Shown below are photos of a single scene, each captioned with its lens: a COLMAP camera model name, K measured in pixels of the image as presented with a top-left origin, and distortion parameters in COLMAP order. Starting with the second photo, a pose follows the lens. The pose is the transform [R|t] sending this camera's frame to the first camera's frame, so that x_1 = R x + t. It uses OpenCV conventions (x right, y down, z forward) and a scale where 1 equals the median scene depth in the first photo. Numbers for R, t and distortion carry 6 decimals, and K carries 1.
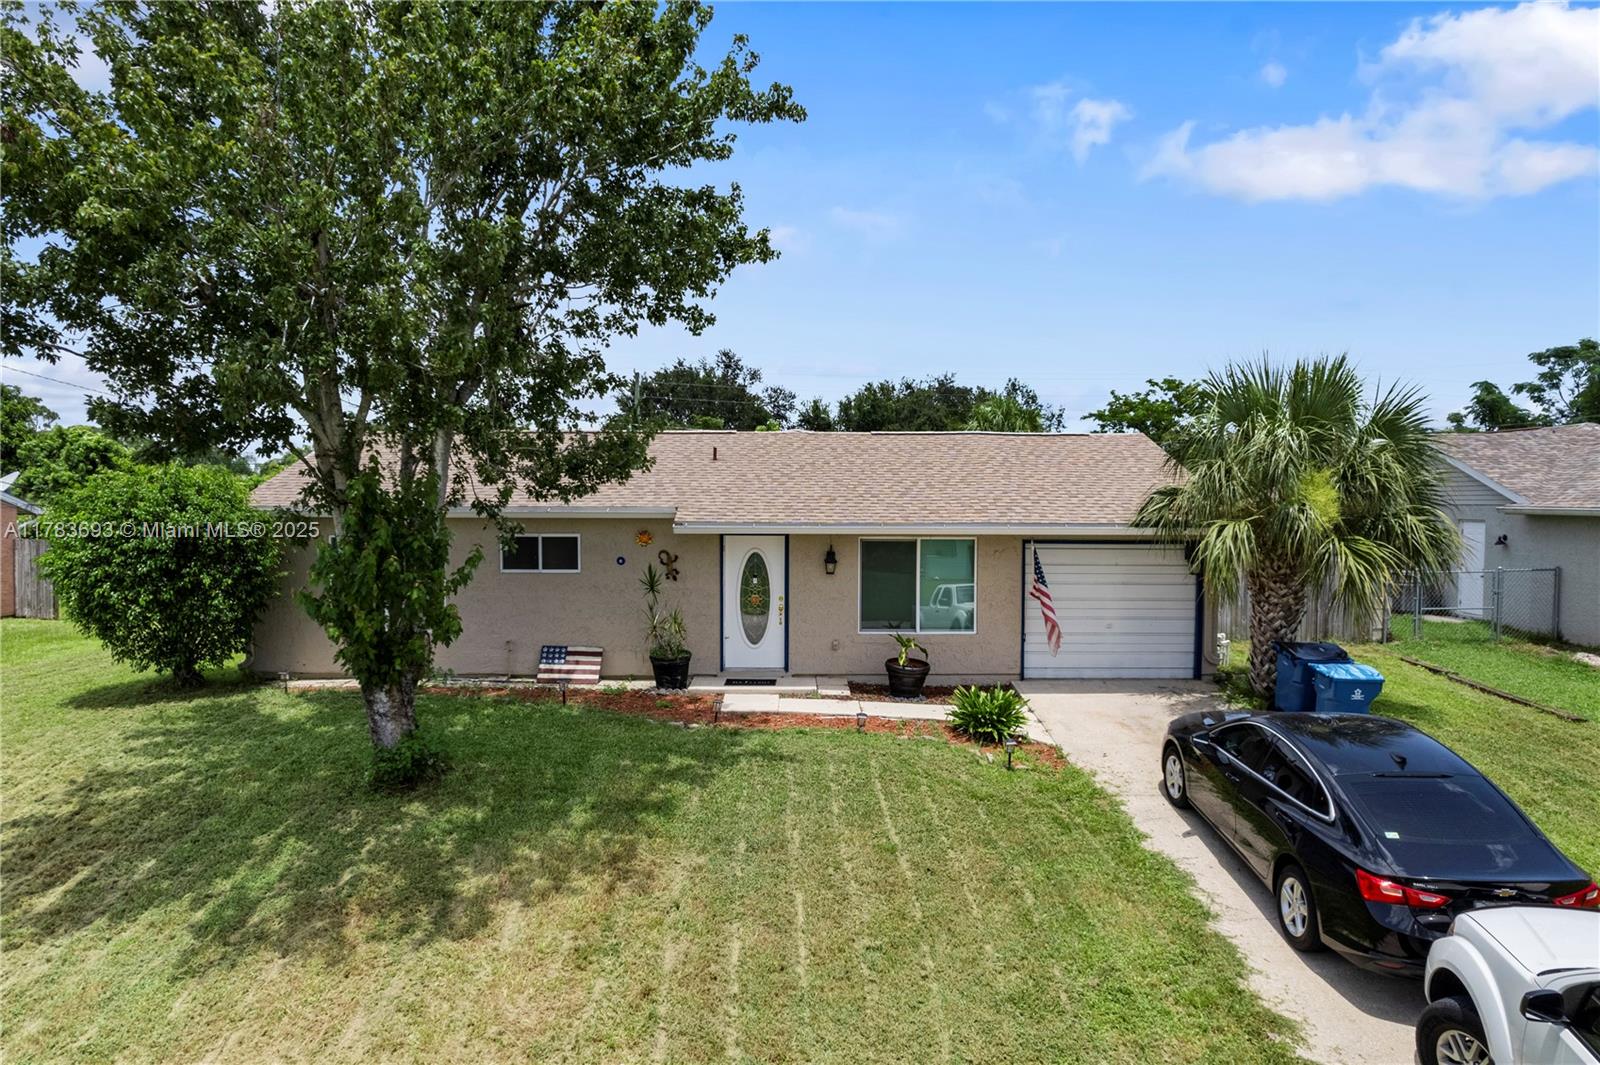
lens RADIAL K [[1035.5, 0, 805.6], [0, 1035.5, 553.2], [0, 0, 1]] dist [-0.071965, 0.067966]
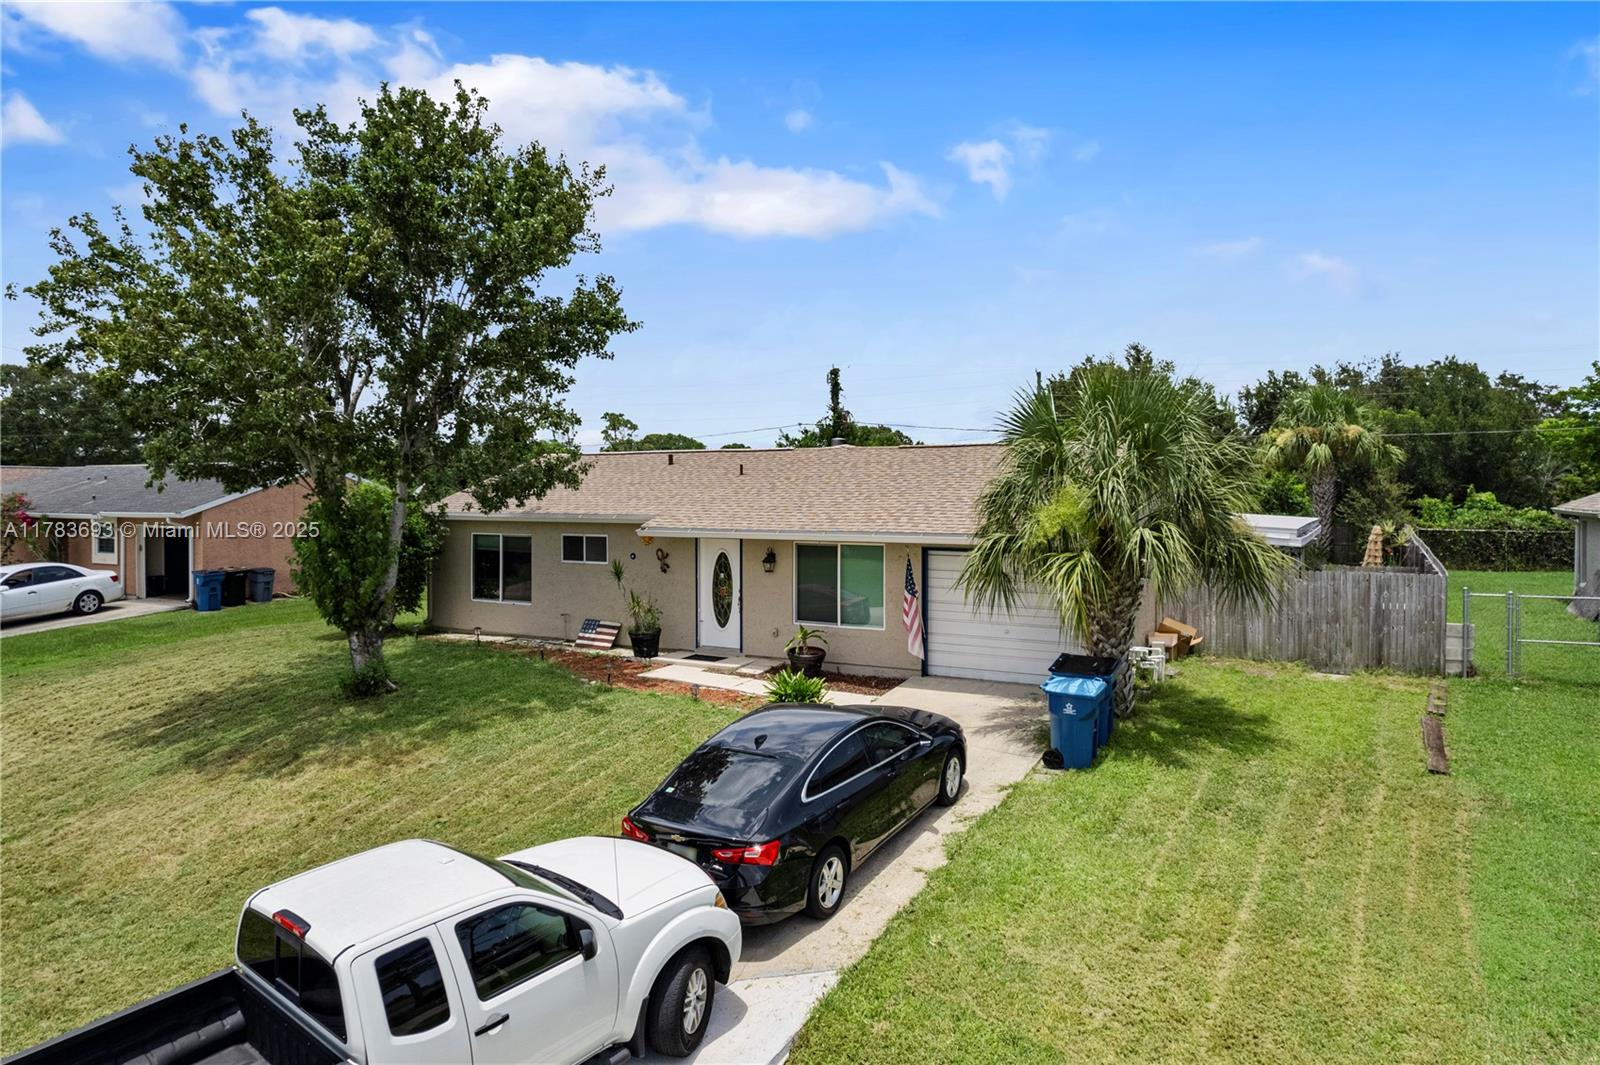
lens RADIAL K [[1051.3, 0, 803.9], [0, 1051.3, 547.1], [0, 0, 1]] dist [-0.079967, 0.079762]
pose [[0.866091, 0.022902, -0.499362, 0.721491], [-0.022611, 0.999722, 0.006634, -0.019365], [0.499375, 0.005546, 0.866368, -0.027425]]
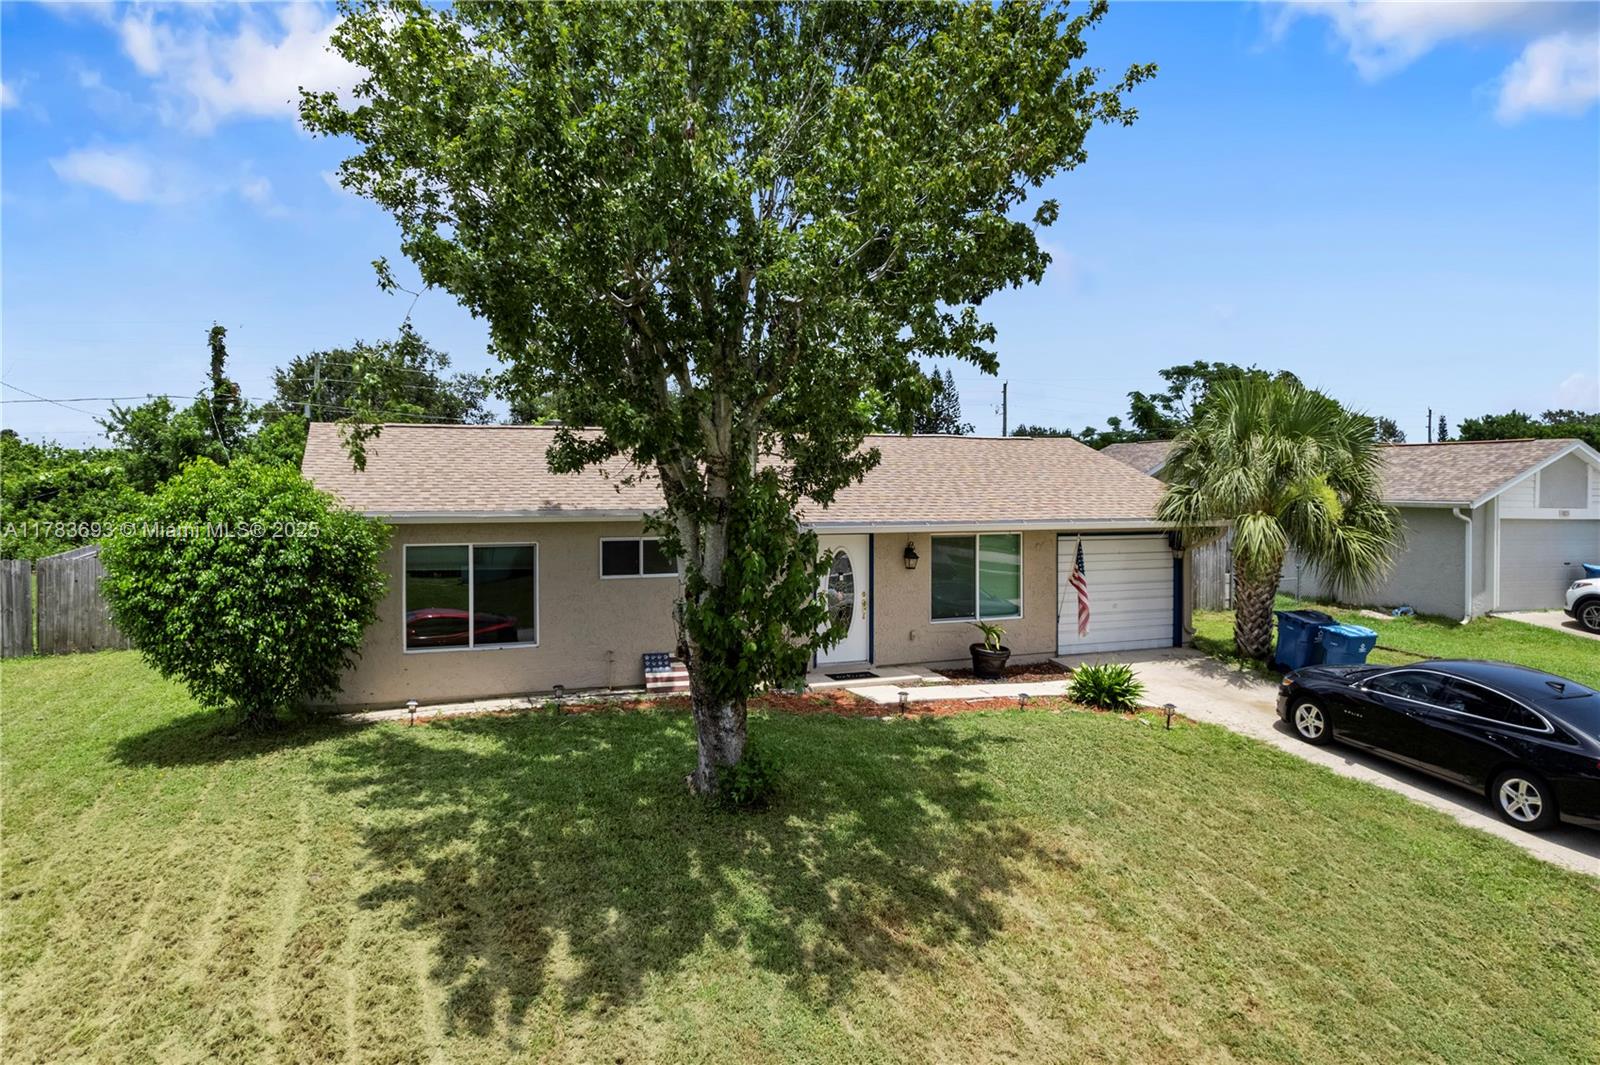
lens RADIAL K [[1046.3, 0, 806.6], [0, 1046.3, 499.7], [0, 0, 1]] dist [-0.034268, -0.000165]
pose [[0.923933, -0.007857, 0.382473, -0.534960], [0.023699, 0.999044, -0.036726, -0.015858], [-0.381819, 0.042997, 0.923236, 0.041130]]
